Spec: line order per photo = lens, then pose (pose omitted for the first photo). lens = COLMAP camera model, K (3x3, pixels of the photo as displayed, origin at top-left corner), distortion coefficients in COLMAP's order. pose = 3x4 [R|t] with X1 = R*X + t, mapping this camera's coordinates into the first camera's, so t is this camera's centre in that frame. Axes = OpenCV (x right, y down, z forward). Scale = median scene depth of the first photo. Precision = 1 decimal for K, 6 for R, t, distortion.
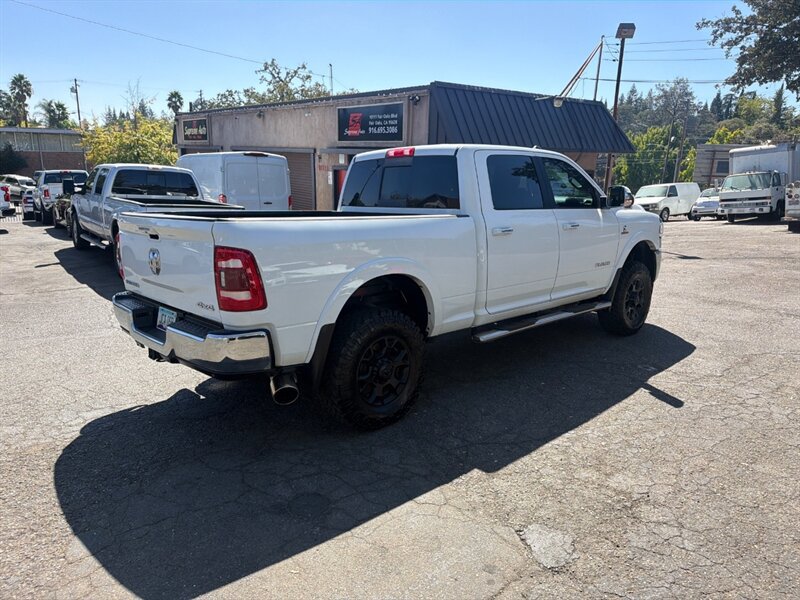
lens RADIAL K [[564.5, 0, 400.3], [0, 564.5, 301.7], [0, 0, 1]] dist [0.031740, -0.038139]
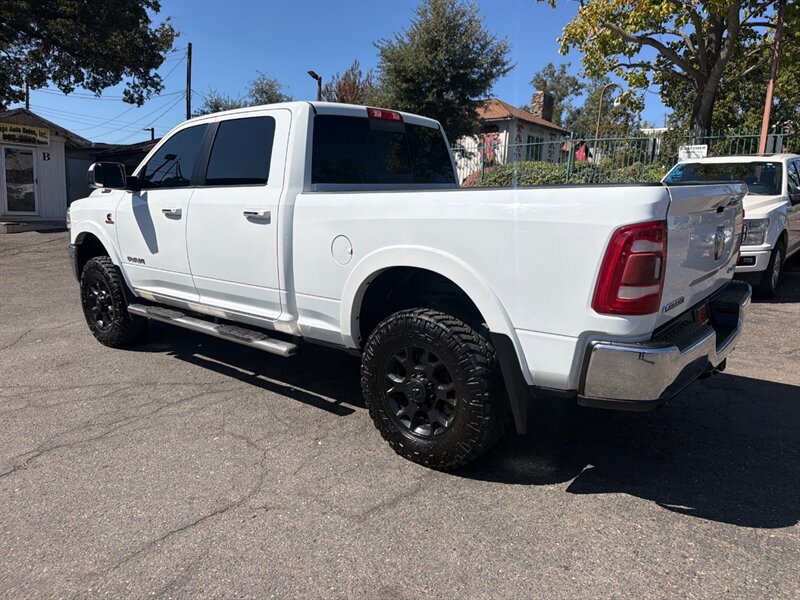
lens RADIAL K [[564.5, 0, 398.1], [0, 564.5, 301.6], [0, 0, 1]] dist [0.031740, -0.038139]
pose [[-0.115525, -0.193066, 0.974361, -0.184988], [0.195559, 0.957310, 0.212873, -0.039398], [-0.973864, 0.215137, -0.072837, 0.243631]]
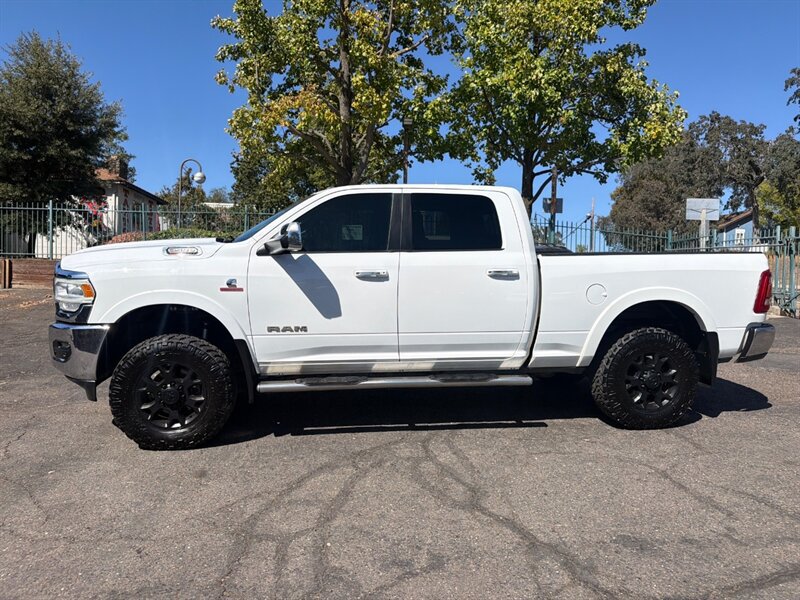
lens RADIAL K [[564.5, 0, 400.9], [0, 564.5, 296.8], [0, 0, 1]] dist [0.031740, -0.038139]
pose [[-0.814328, -0.043627, 0.578764, -0.105950], [0.108285, 0.968243, 0.225343, -0.076539], [-0.570215, 0.246174, -0.783743, 0.440391]]
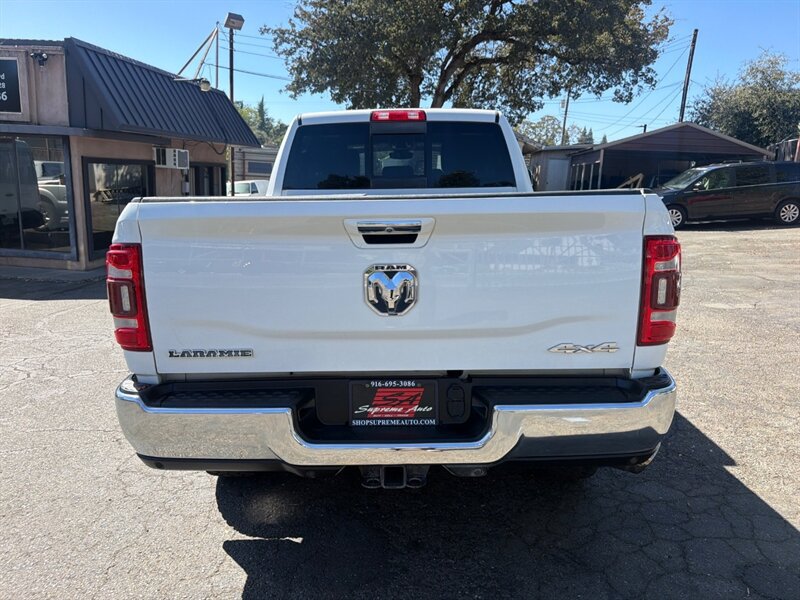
lens RADIAL K [[564.5, 0, 400.5], [0, 564.5, 300.4], [0, 0, 1]] dist [0.031740, -0.038139]
pose [[0.692897, -0.146651, 0.705966, -0.125412], [0.148300, 0.987150, 0.059507, -0.014524], [-0.705621, 0.063463, 0.705742, 0.107126]]
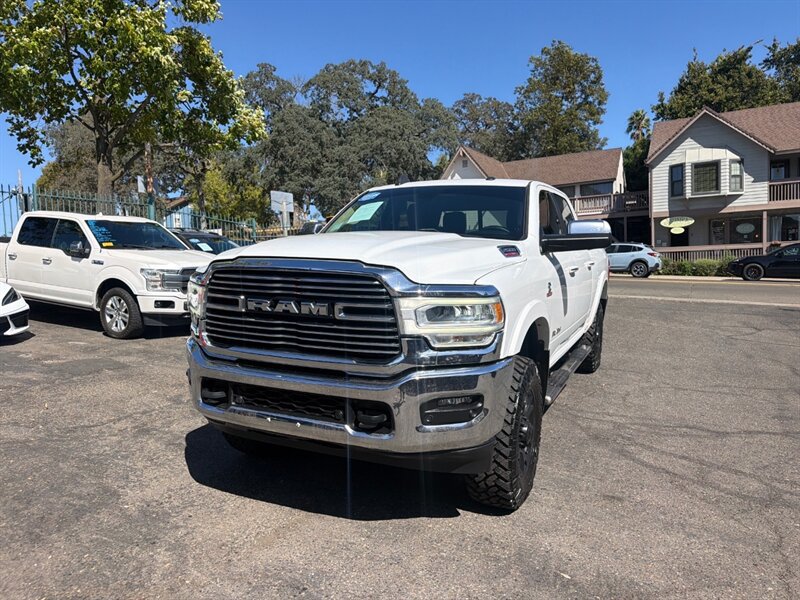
lens RADIAL K [[564.5, 0, 403.5], [0, 564.5, 299.7], [0, 0, 1]] dist [0.031740, -0.038139]
pose [[-0.929833, 0.030565, -0.366711, 0.140093], [-0.077518, 0.957912, 0.276397, -0.082976], [0.359725, 0.285430, -0.888329, 0.455064]]
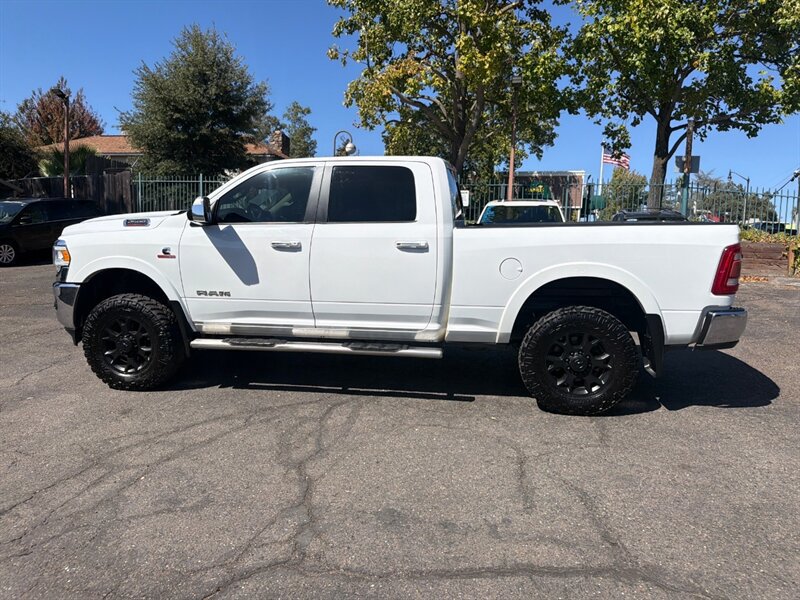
lens RADIAL K [[564.5, 0, 400.3], [0, 564.5, 297.1], [0, 0, 1]] dist [0.031740, -0.038139]
pose [[-0.600373, -0.107946, 0.792401, -0.174386], [0.150679, 0.957833, 0.244647, -0.067503], [-0.785397, 0.266278, -0.558792, 0.381299]]
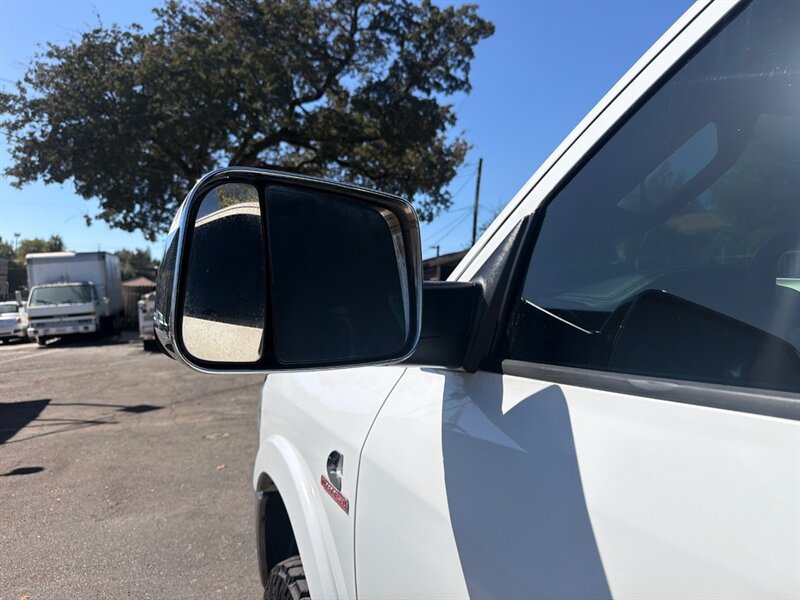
lens RADIAL K [[575.7, 0, 403.8], [0, 575.7, 307.2], [0, 0, 1]] dist [-0.013012, -0.008413]
pose [[0.325921, -0.003486, 0.945390, 0.000374], [0.187530, 0.980361, -0.061035, -0.054804], [-0.926611, 0.197182, 0.320174, 0.304596]]
